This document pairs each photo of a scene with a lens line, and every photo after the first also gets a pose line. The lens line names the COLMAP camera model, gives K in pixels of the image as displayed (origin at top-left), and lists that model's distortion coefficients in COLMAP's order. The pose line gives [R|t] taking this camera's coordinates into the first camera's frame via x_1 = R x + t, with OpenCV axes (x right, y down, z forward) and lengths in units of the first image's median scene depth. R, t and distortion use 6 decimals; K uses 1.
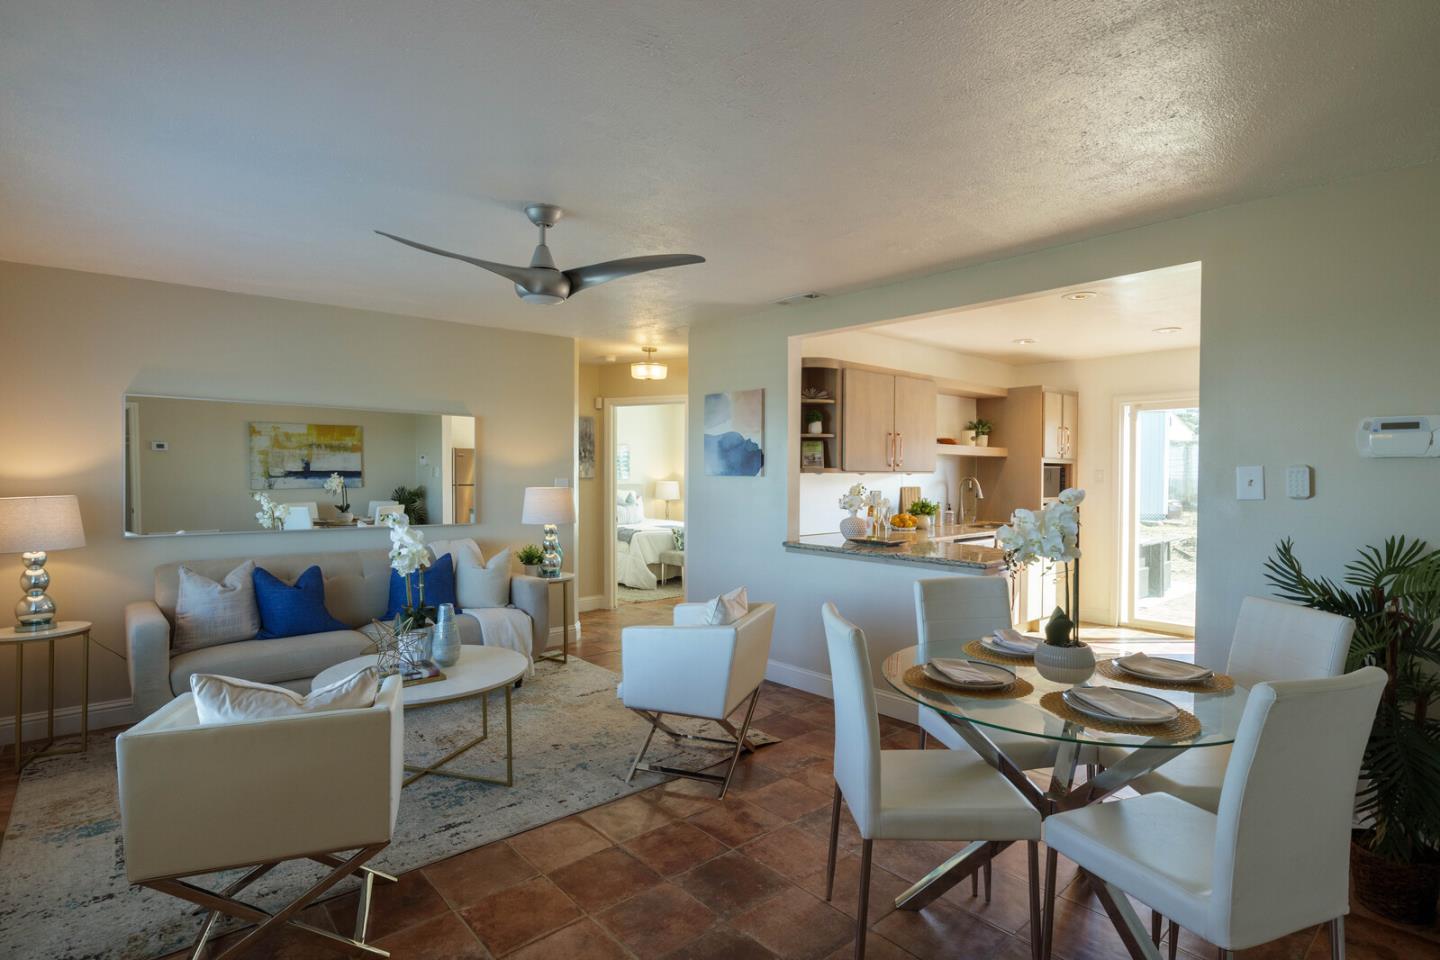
lens RADIAL K [[725.0, 0, 721.0], [0, 725.0, 482.1], [0, 0, 1]] dist [-0.010379, -0.001067]
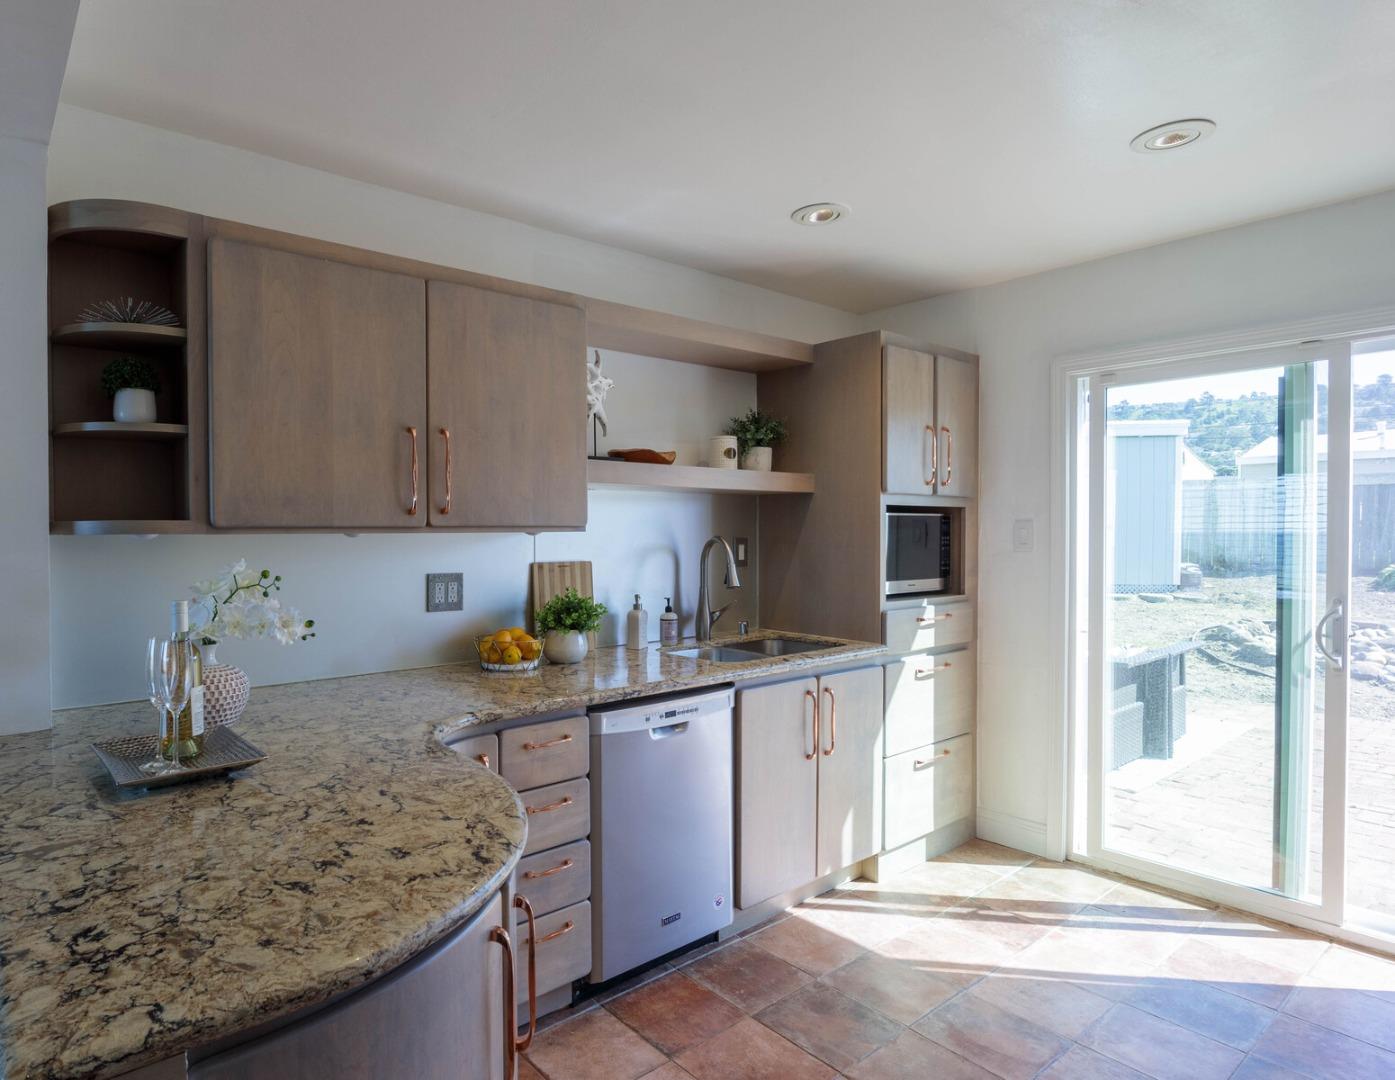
lens RADIAL K [[815.1, 0, 591.9], [0, 815.1, 540.1], [0, 0, 1]] dist [-0.005312, 0.002699]
pose [[0.997383, -0.006840, -0.071975, 0.296832], [0.007051, 0.999972, 0.002681, -0.007418], [0.071955, -0.003181, 0.997403, 0.478299]]
